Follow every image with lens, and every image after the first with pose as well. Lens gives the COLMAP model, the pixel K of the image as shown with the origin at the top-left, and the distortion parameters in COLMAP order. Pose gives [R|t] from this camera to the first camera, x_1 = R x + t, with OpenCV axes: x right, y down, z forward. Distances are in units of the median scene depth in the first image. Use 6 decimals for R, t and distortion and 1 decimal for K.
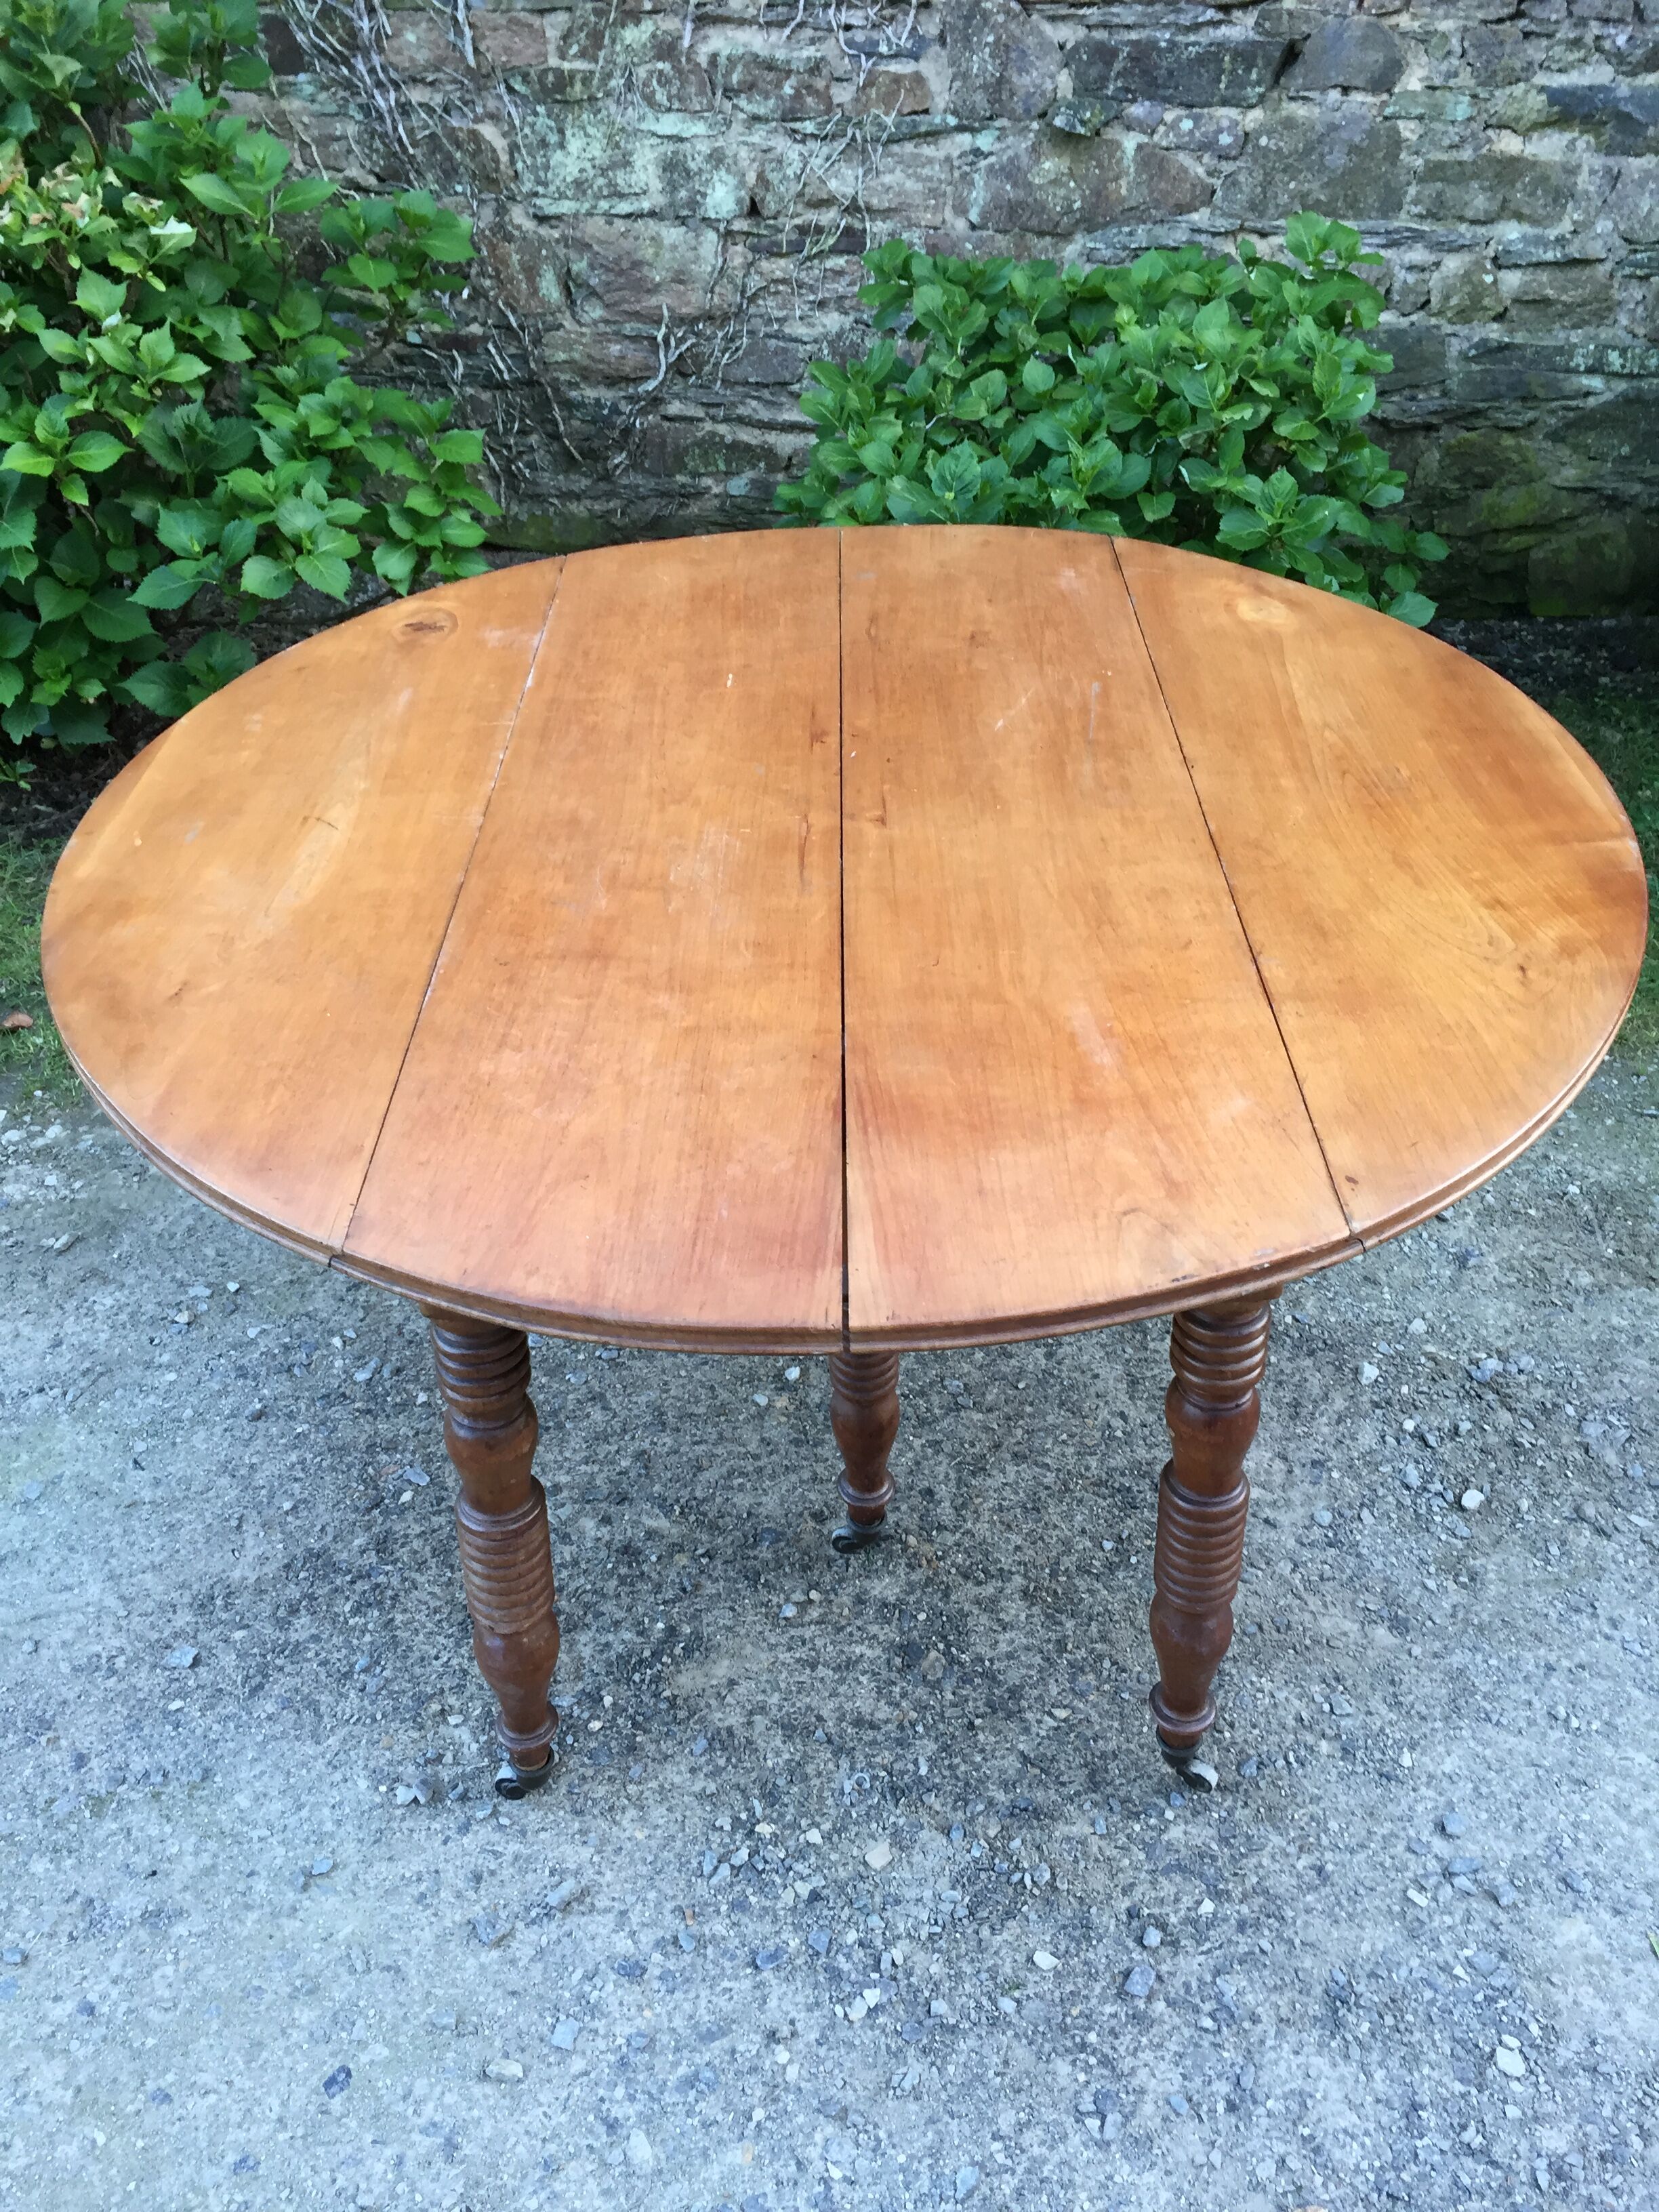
lens RADIAL K [[1874.6, 0, 842.9], [0, 1874.6, 1118.6], [0, 0, 1]] dist [0.085420, -0.117985]
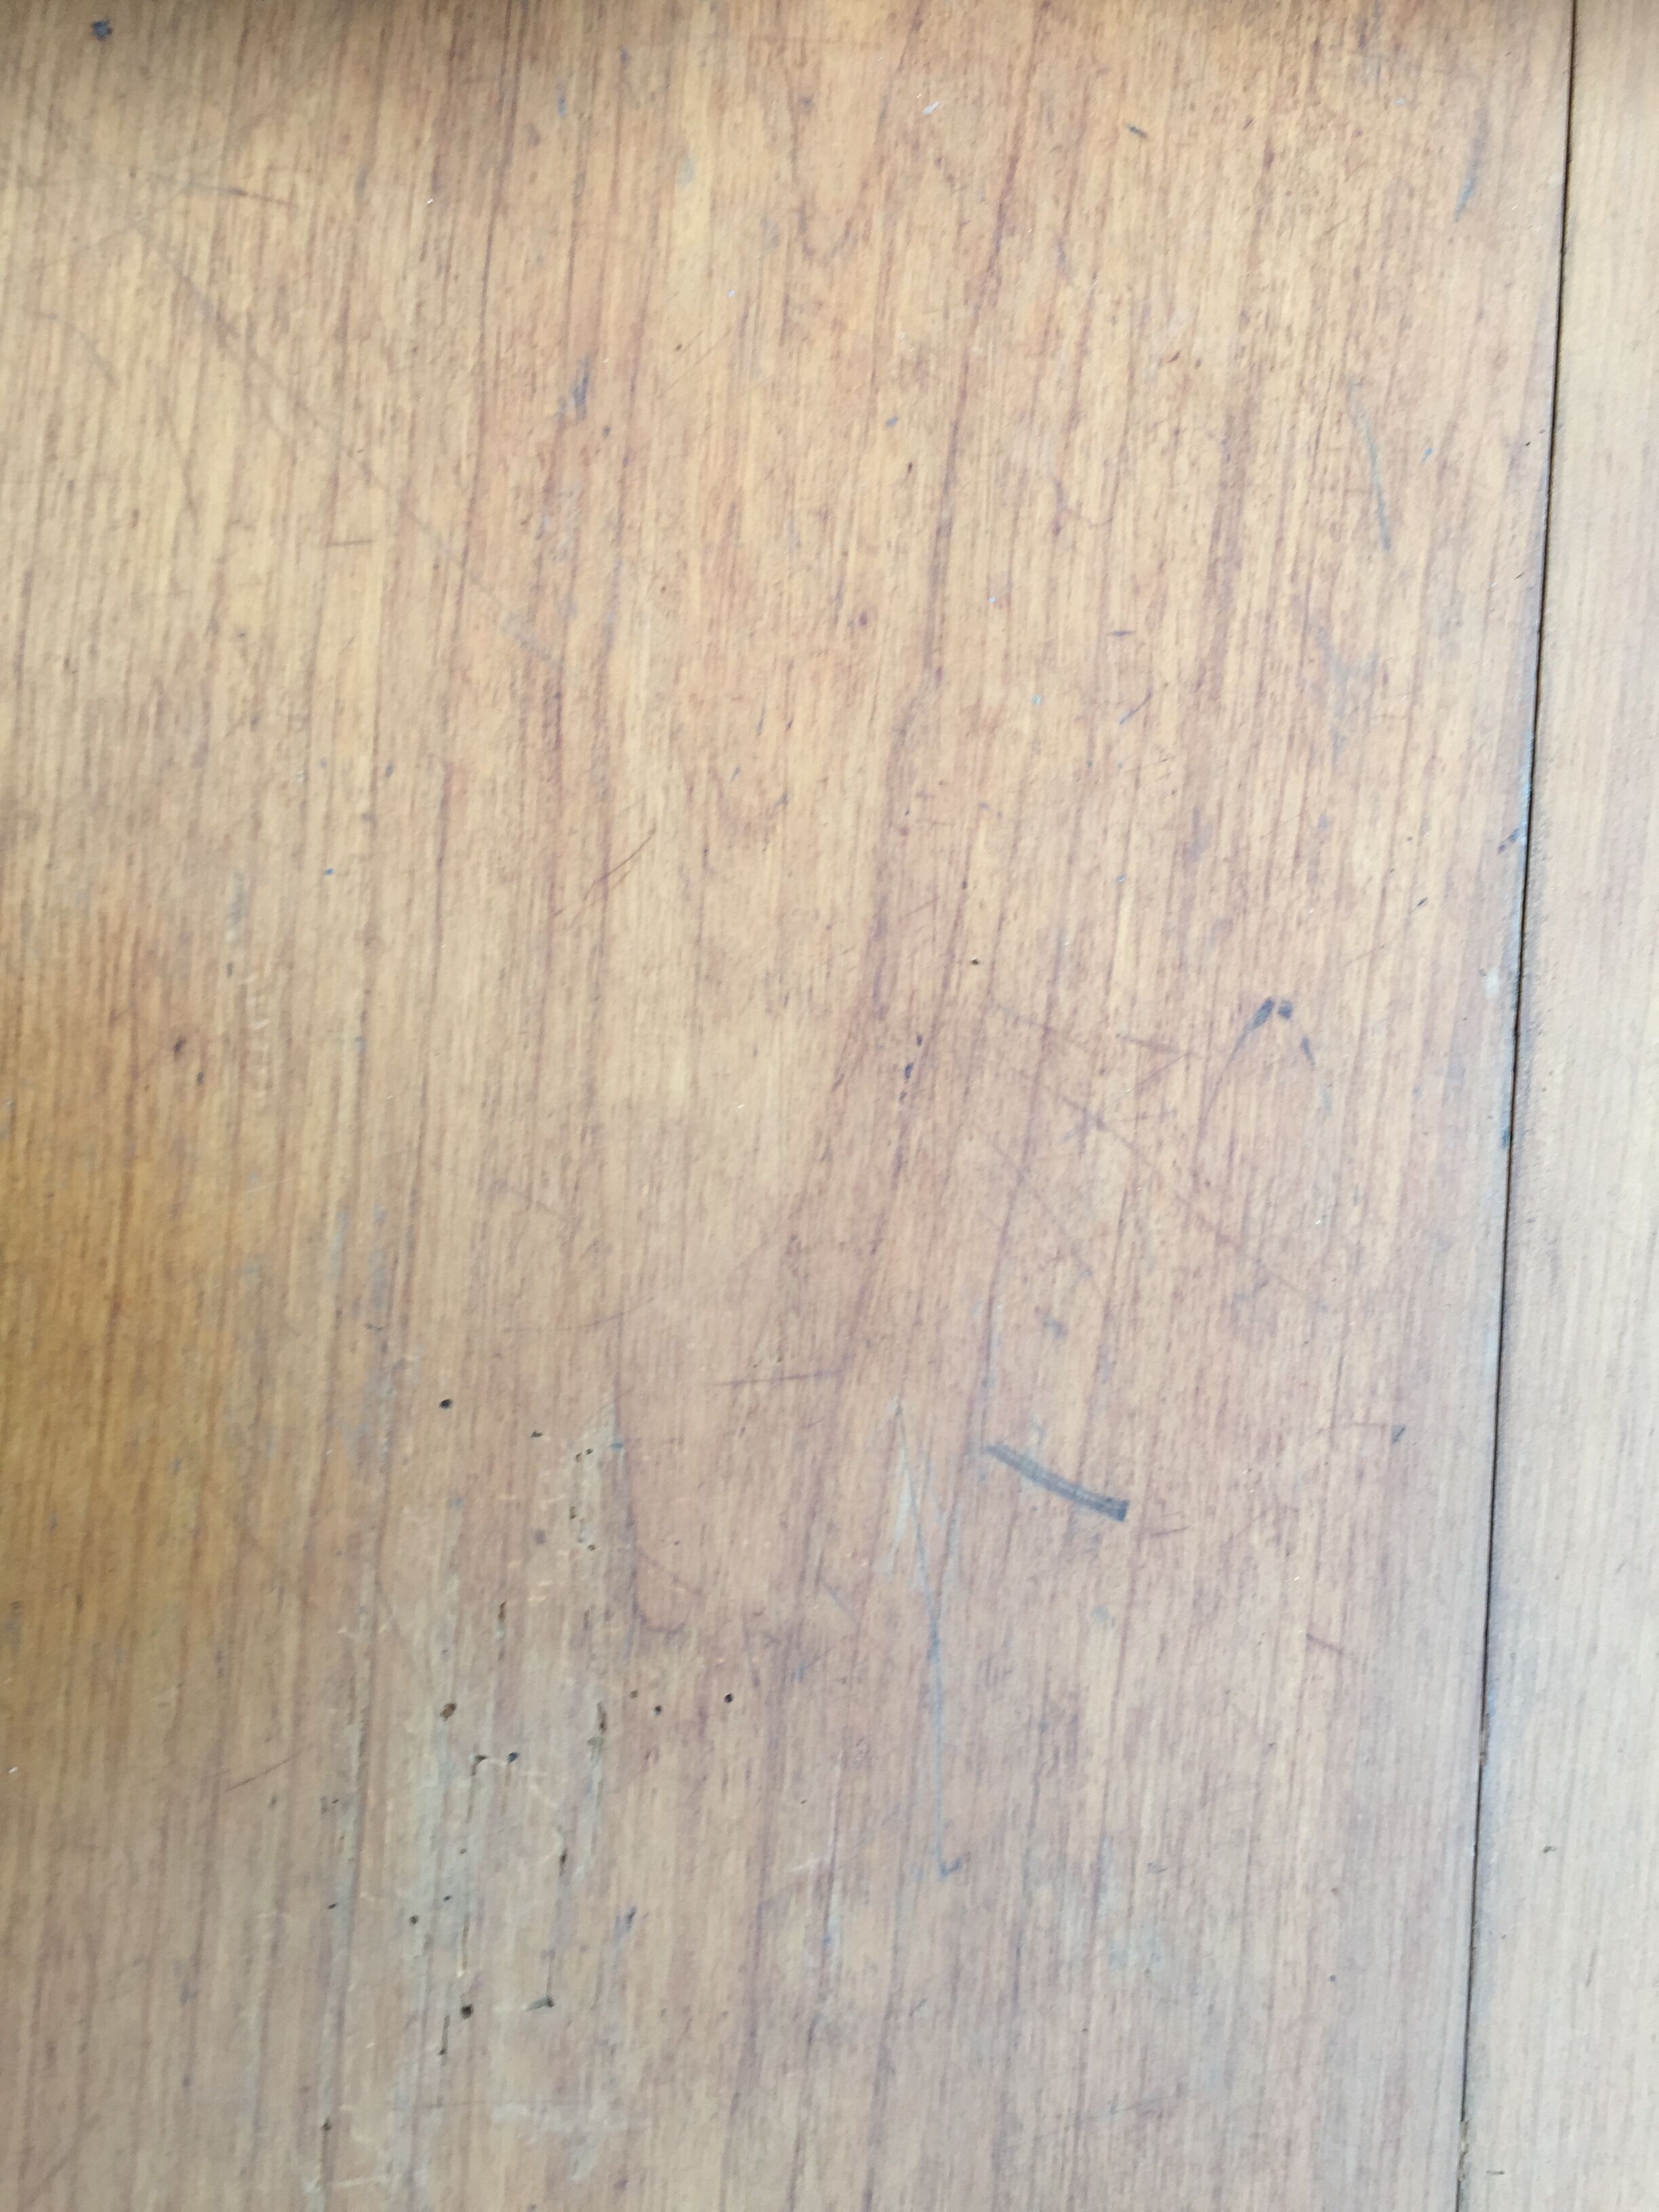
lens RADIAL K [[1874.6, 0, 806.3], [0, 1874.6, 1115.5], [0, 0, 1]] dist [0.085420, -0.117985]
pose [[-0.965855, -0.073039, -0.248576, -0.031666], [-0.163564, -0.572171, 0.803659, -0.145017], [-0.200926, 0.816876, 0.540687, 0.465172]]
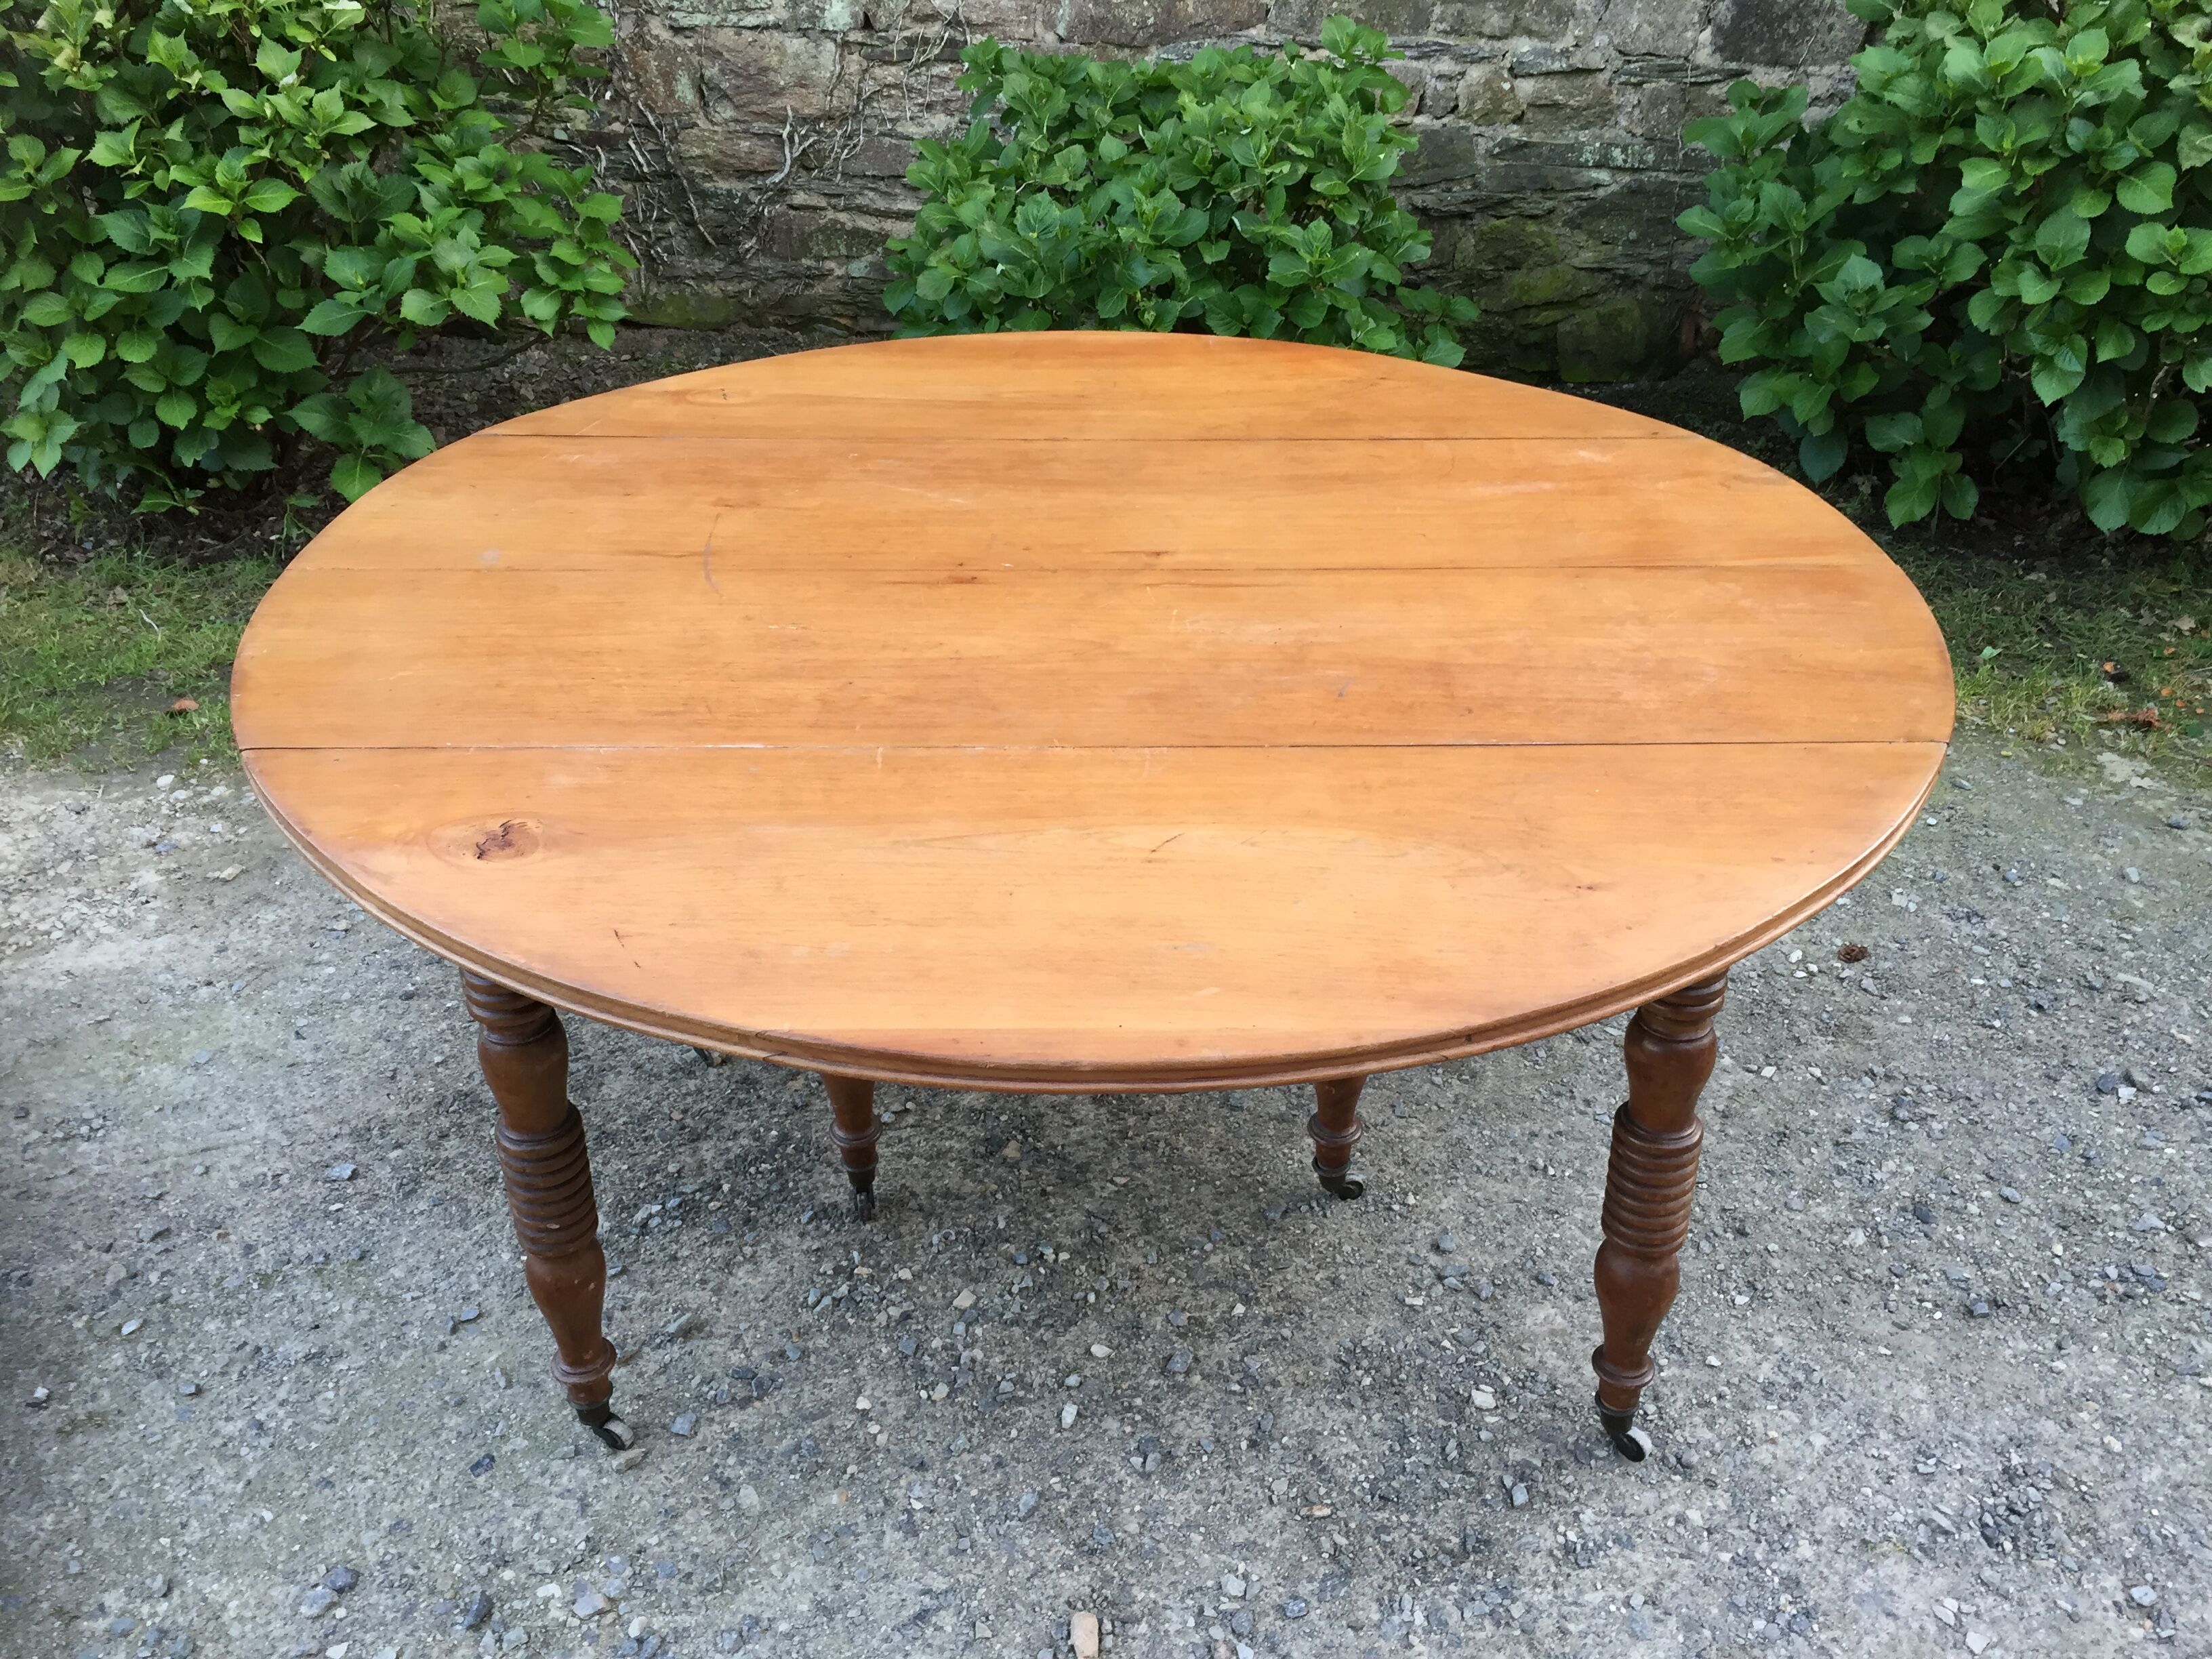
lens RADIAL K [[1874.6, 0, 1128.2], [0, 1874.6, 817.9], [0, 0, 1]] dist [0.085420, -0.117985]
pose [[0.997541, -0.018277, 0.067666, 0.029267], [0.024586, 0.995305, -0.093610, 0.129768], [-0.065637, 0.095044, 0.993307, -0.111636]]
